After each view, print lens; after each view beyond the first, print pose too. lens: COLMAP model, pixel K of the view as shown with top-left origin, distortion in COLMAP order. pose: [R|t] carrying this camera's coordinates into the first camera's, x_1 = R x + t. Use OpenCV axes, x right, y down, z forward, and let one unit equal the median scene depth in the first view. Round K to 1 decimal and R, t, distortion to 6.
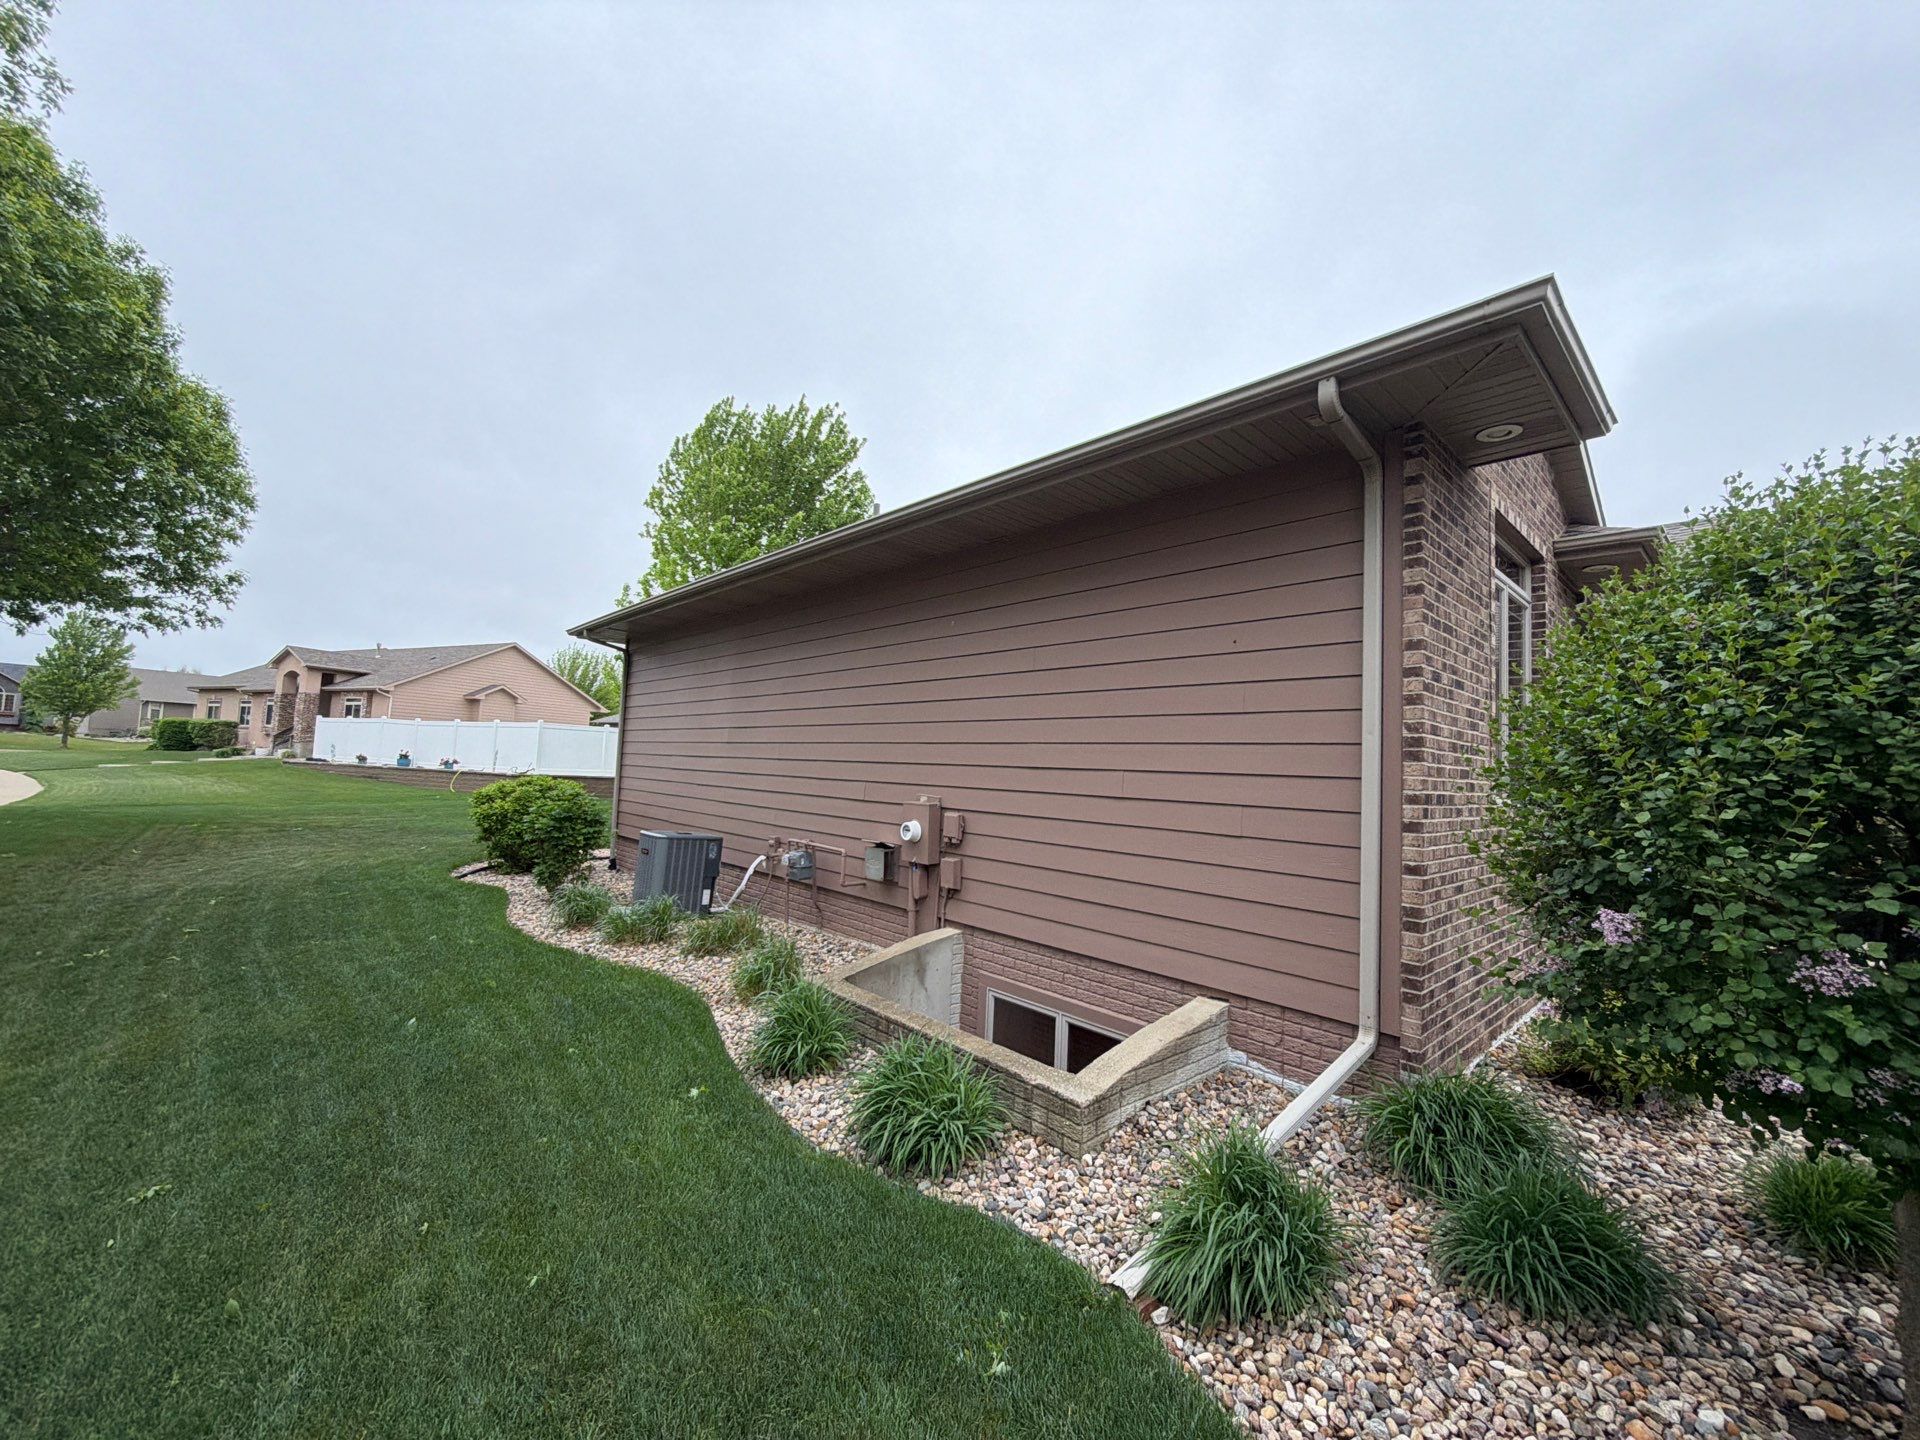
lens RADIAL K [[756.3, 0, 956.6], [0, 756.3, 720.0], [0, 0, 1]] dist [0.001118, -0.000475]
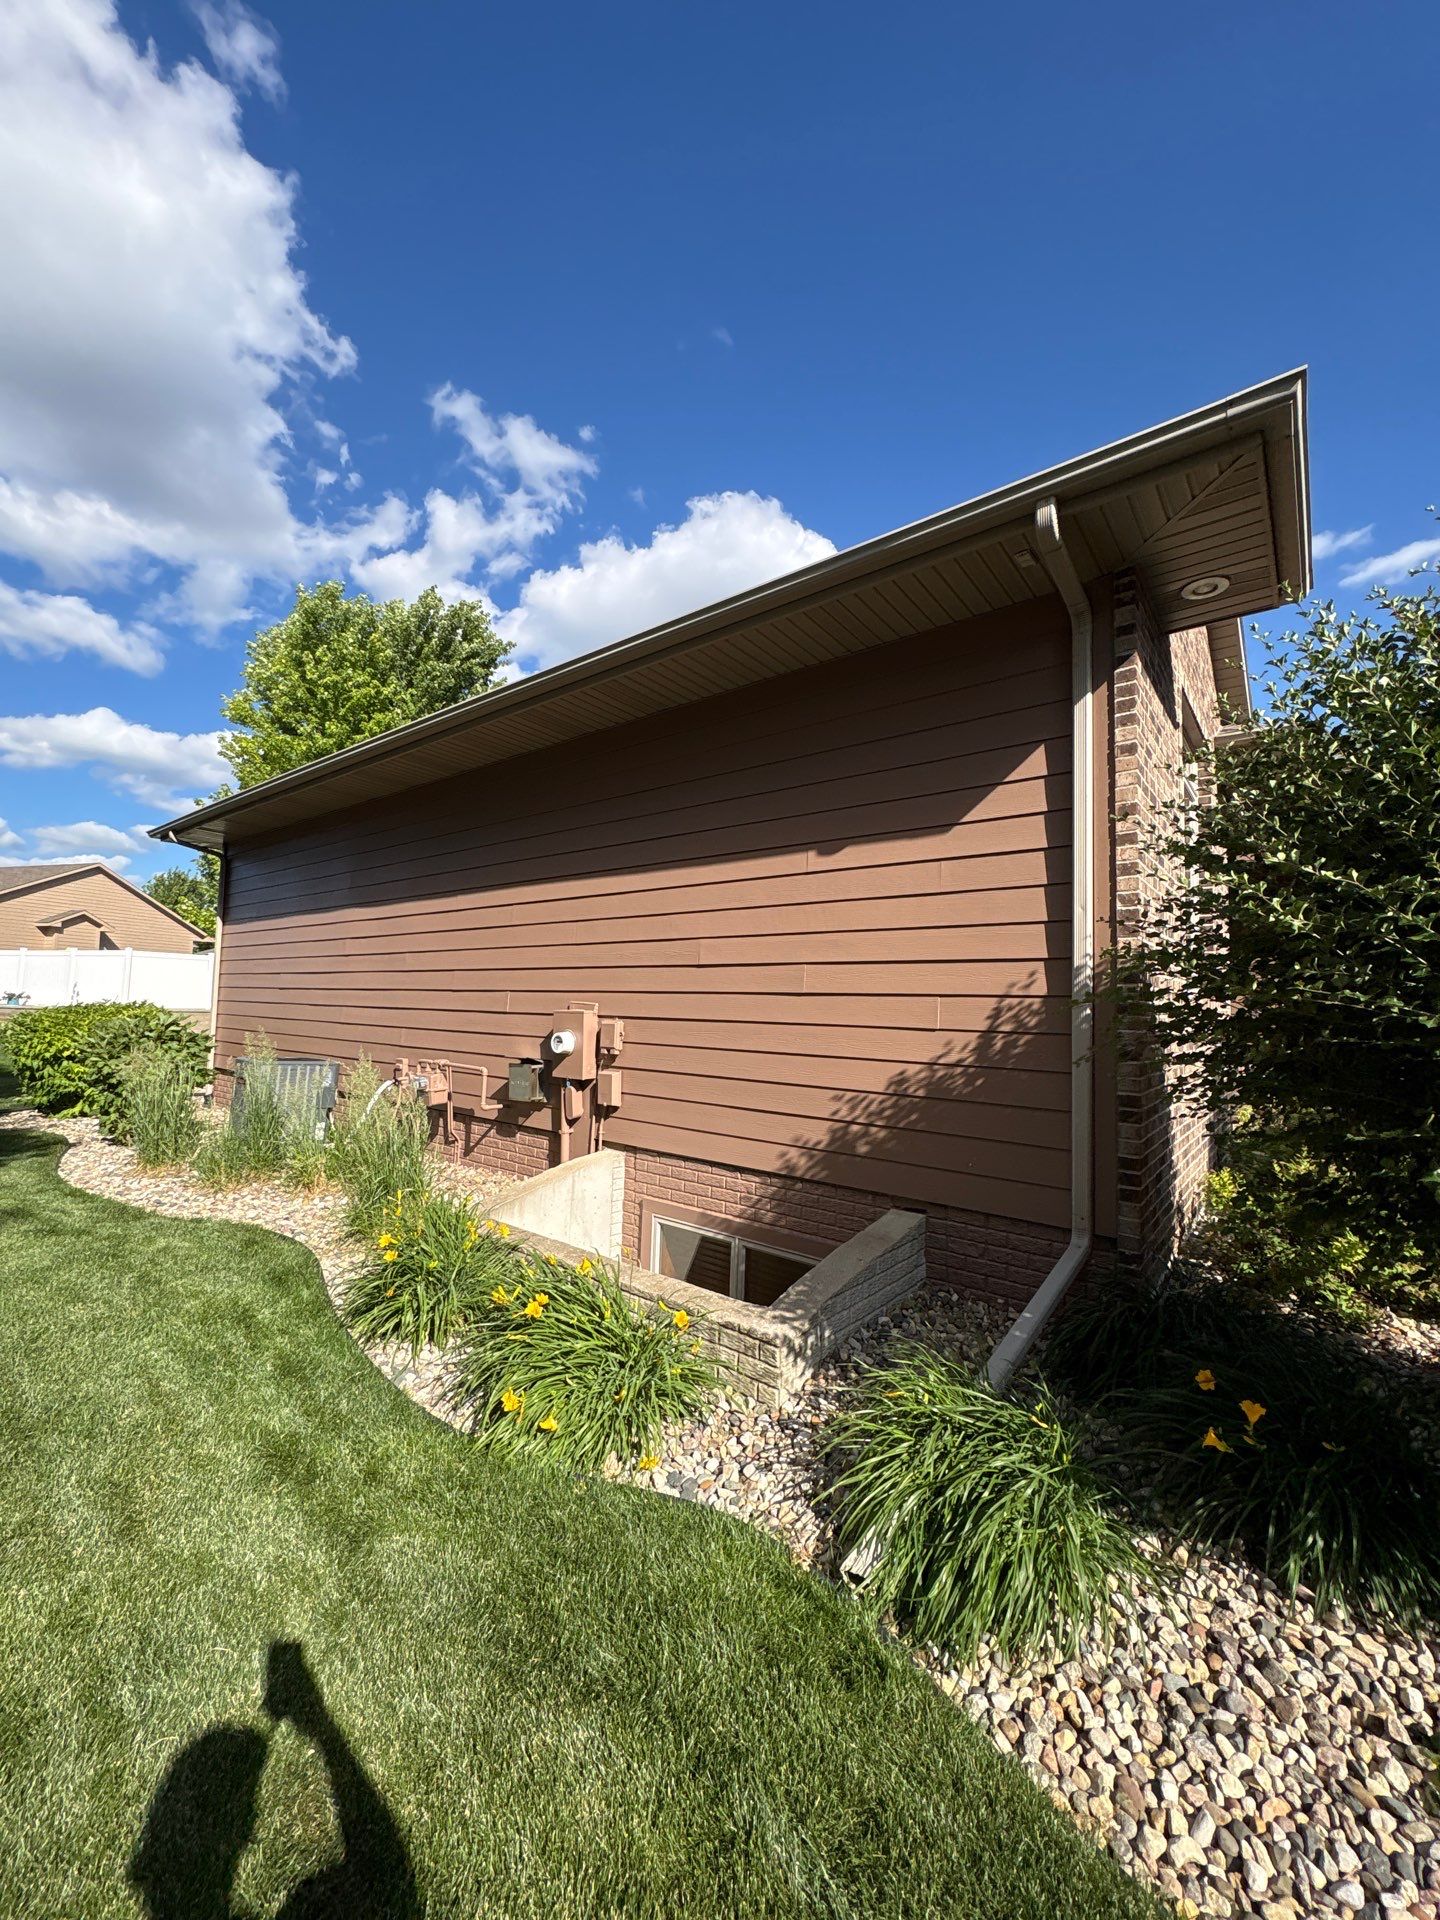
lens RADIAL K [[756.3, 0, 720.0], [0, 756.3, 960.0], [0, 0, 1]] dist [0.001118, -0.000475]
pose [[0.988316, -0.009131, 0.152145, -0.019347], [0.006929, 0.999864, 0.014996, 0.059889], [-0.152261, -0.013767, 0.988244, 0.158933]]
